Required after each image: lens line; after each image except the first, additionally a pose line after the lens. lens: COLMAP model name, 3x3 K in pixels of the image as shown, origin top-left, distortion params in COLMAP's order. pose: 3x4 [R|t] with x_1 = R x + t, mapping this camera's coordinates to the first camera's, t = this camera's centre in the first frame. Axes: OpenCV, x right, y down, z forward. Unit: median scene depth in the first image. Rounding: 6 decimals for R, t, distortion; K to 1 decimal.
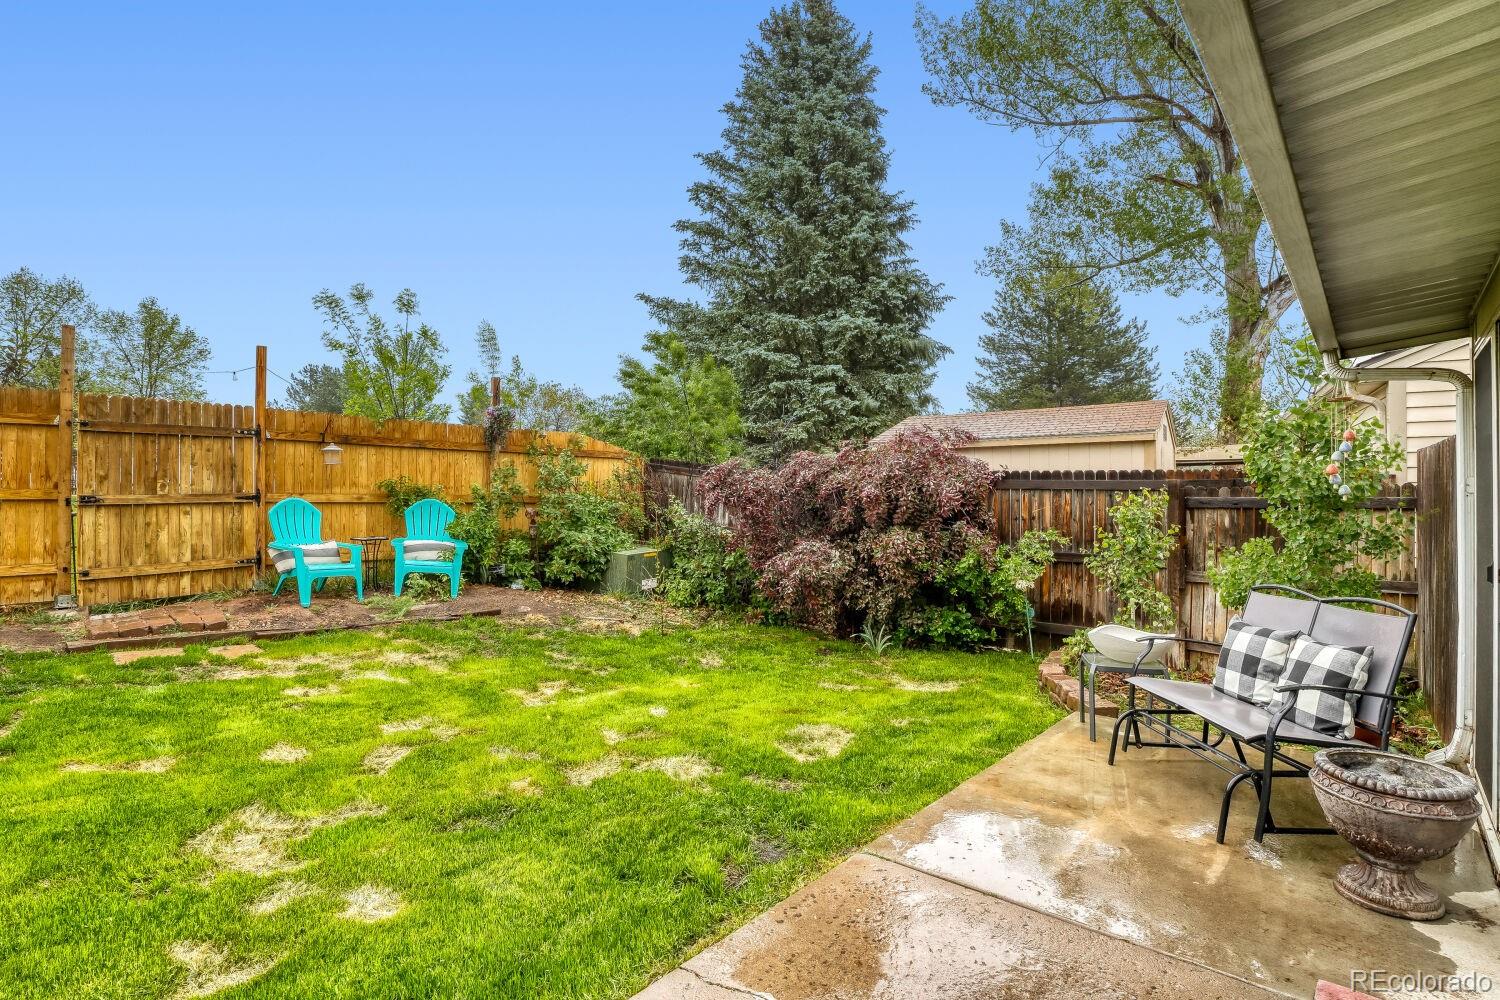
lens RADIAL K [[749.4, 0, 757.6], [0, 749.4, 516.0], [0, 0, 1]] dist [-0.035375, 0.006387]
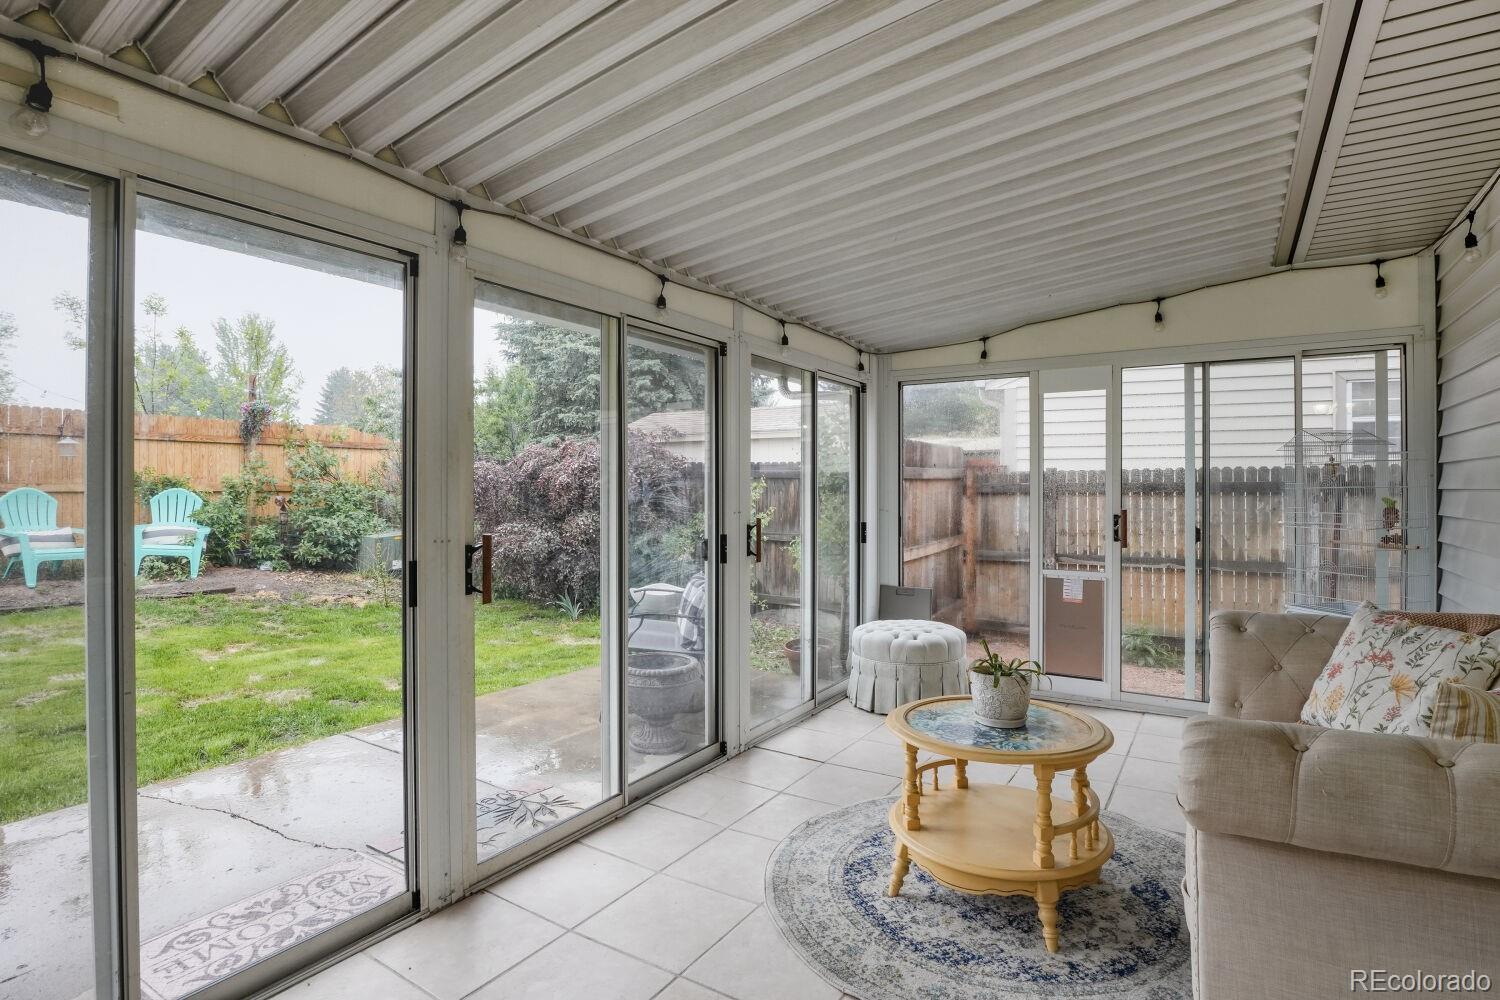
lens RADIAL K [[749.4, 0, 757.6], [0, 749.4, 499.8], [0, 0, 1]] dist [-0.035375, 0.006387]
pose [[0.989743, -0.006394, 0.142717, 0.258026], [0.006944, 0.999970, -0.003354, 0.003864], [-0.142691, 0.004310, 0.989758, -0.187428]]
